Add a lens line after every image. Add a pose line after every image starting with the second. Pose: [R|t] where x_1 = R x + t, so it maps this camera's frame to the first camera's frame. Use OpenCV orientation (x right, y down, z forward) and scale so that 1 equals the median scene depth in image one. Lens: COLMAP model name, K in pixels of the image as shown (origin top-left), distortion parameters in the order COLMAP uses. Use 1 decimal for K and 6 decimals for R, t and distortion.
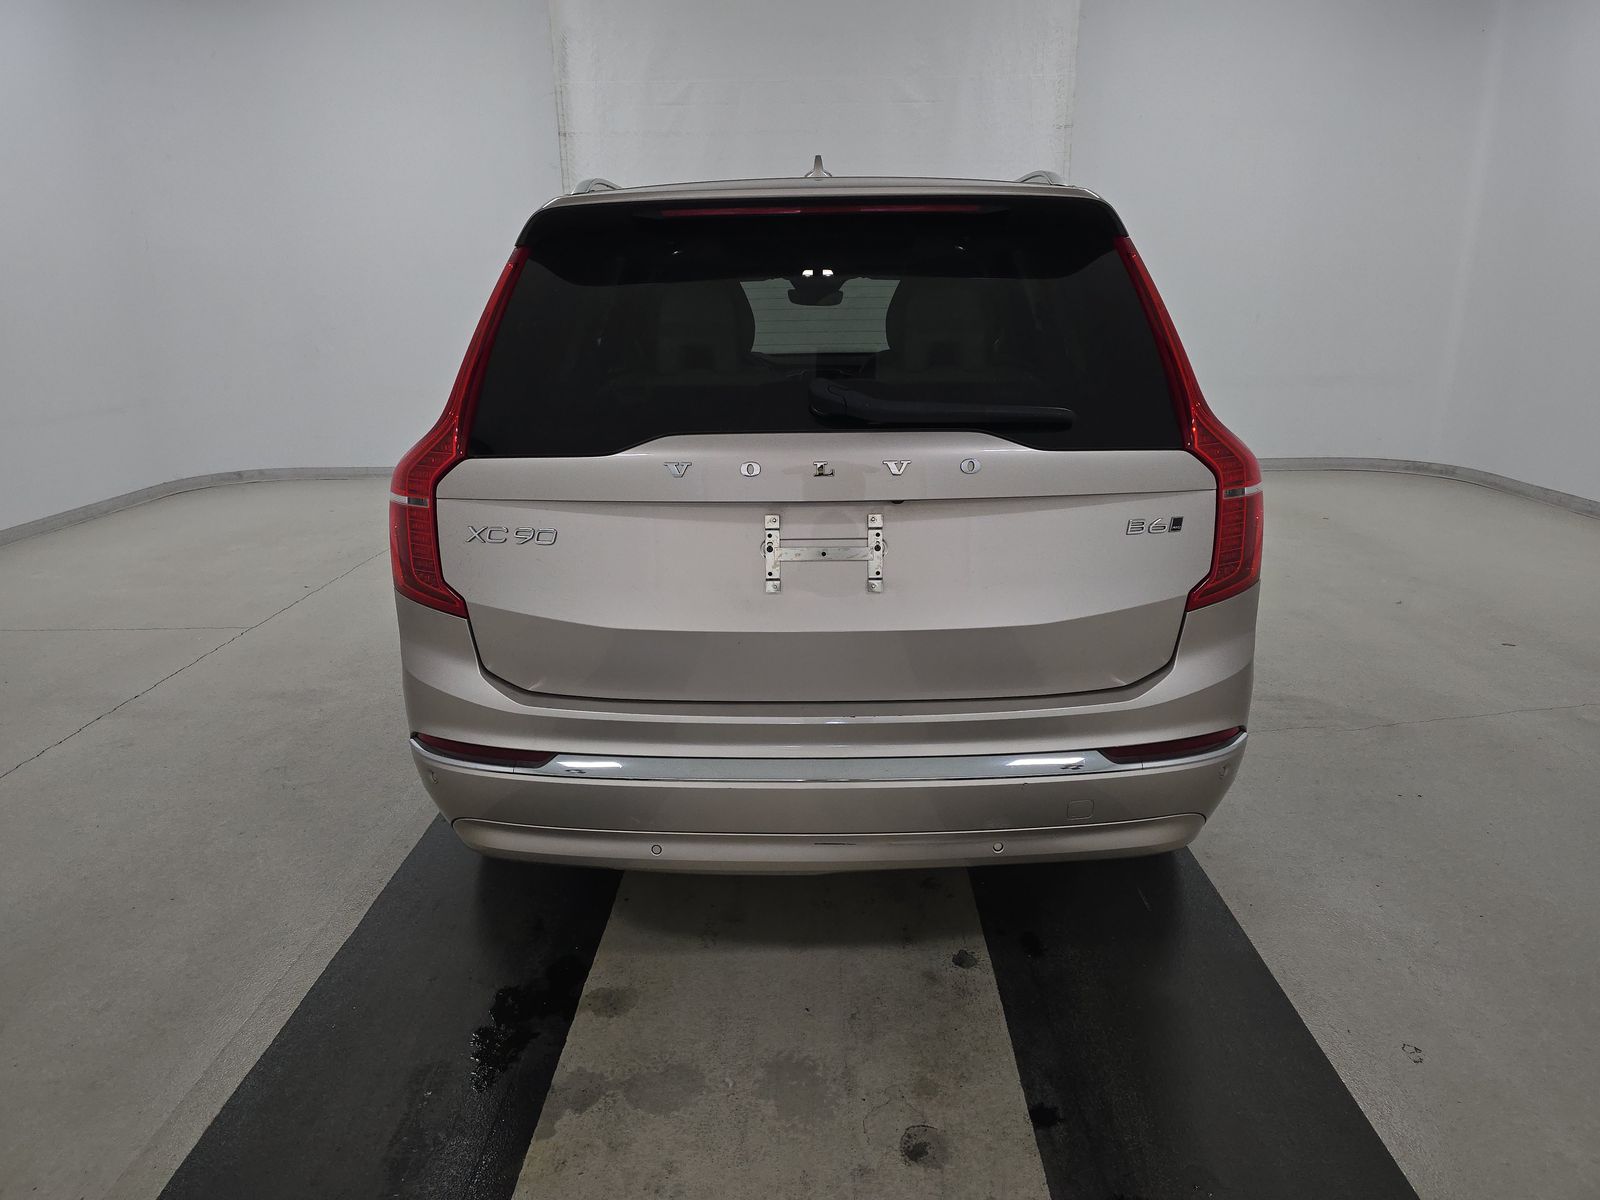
lens RADIAL K [[1076.6, 0, 797.9], [0, 1076.6, 589.7], [0, 0, 1]] dist [0.090169, -0.075293]
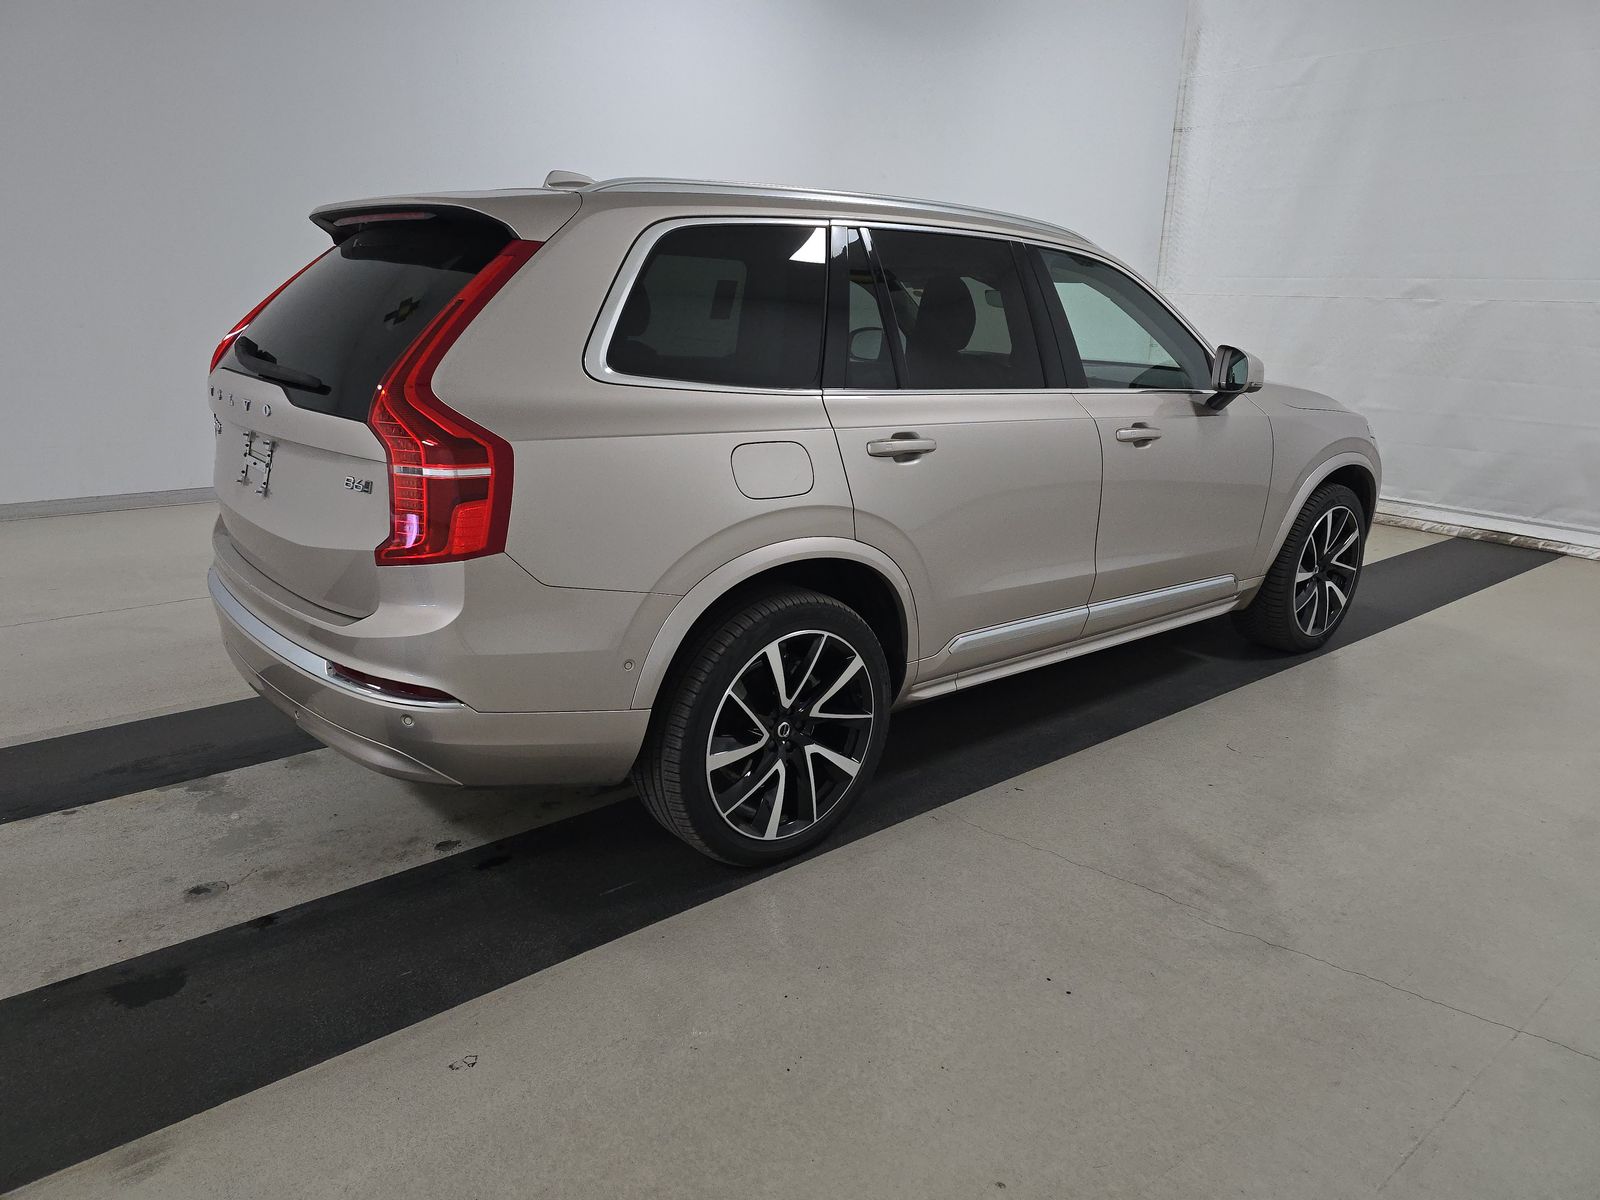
lens RADIAL K [[1076.6, 0, 797.9], [0, 1076.6, 589.7], [0, 0, 1]] dist [0.090169, -0.075293]
pose [[0.643603, 0.233446, -0.728888, 1.323404], [-0.233124, 0.966889, 0.103825, -0.158554], [0.728991, 0.103100, 0.676714, 0.487321]]
